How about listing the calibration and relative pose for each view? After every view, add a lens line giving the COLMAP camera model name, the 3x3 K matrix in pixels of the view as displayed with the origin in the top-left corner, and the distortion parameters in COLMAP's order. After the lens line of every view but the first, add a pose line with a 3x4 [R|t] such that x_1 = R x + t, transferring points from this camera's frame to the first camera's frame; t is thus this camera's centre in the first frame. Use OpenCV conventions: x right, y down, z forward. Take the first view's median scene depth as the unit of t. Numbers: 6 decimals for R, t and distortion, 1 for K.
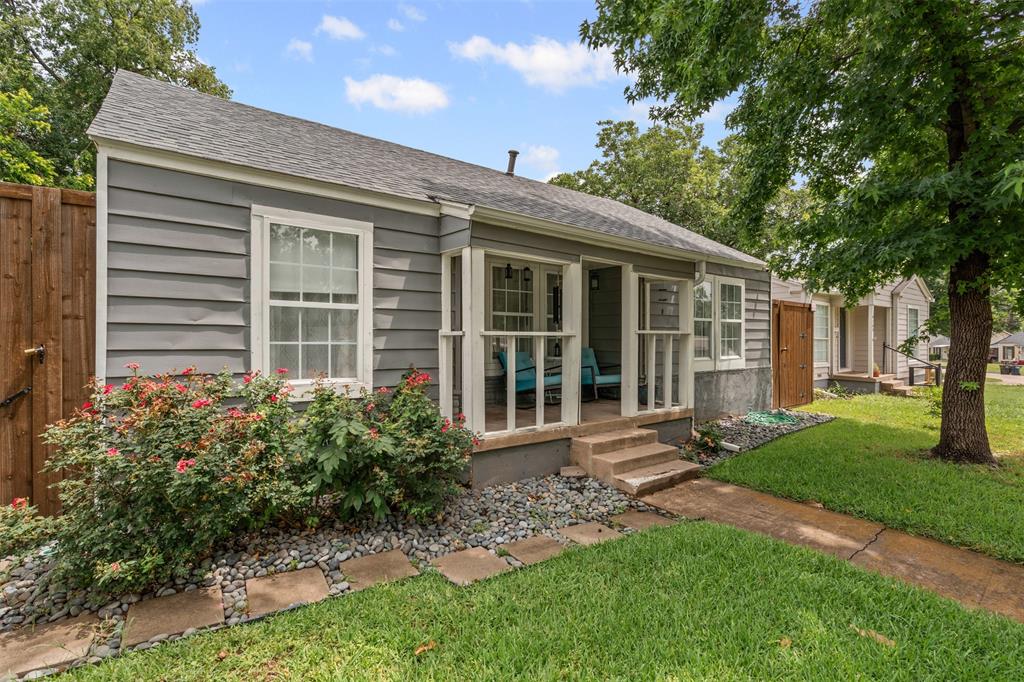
lens RADIAL K [[467.1, 0, 510.6], [0, 467.1, 344.9], [0, 0, 1]] dist [-0.006714, 0.001972]
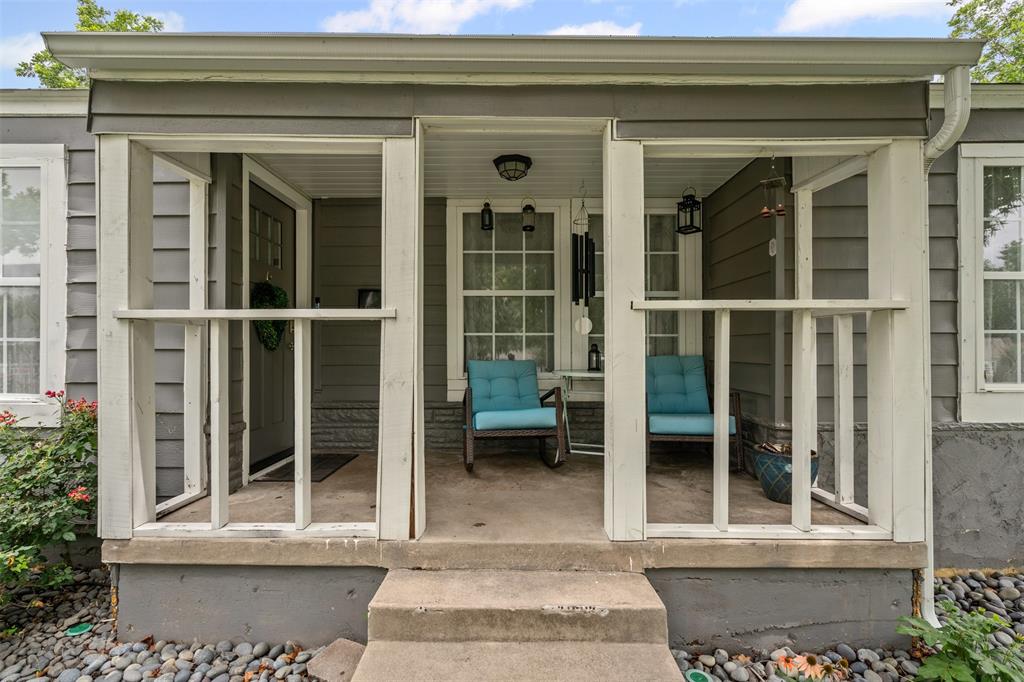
lens RADIAL K [[467.1, 0, 512.5], [0, 467.1, 341.1], [0, 0, 1]] dist [-0.006714, 0.001972]
pose [[0.784937, 0.004620, -0.619559, 0.425868], [0.004025, 0.999913, 0.012555, -0.004908], [0.619563, -0.012348, 0.784850, 0.679826]]
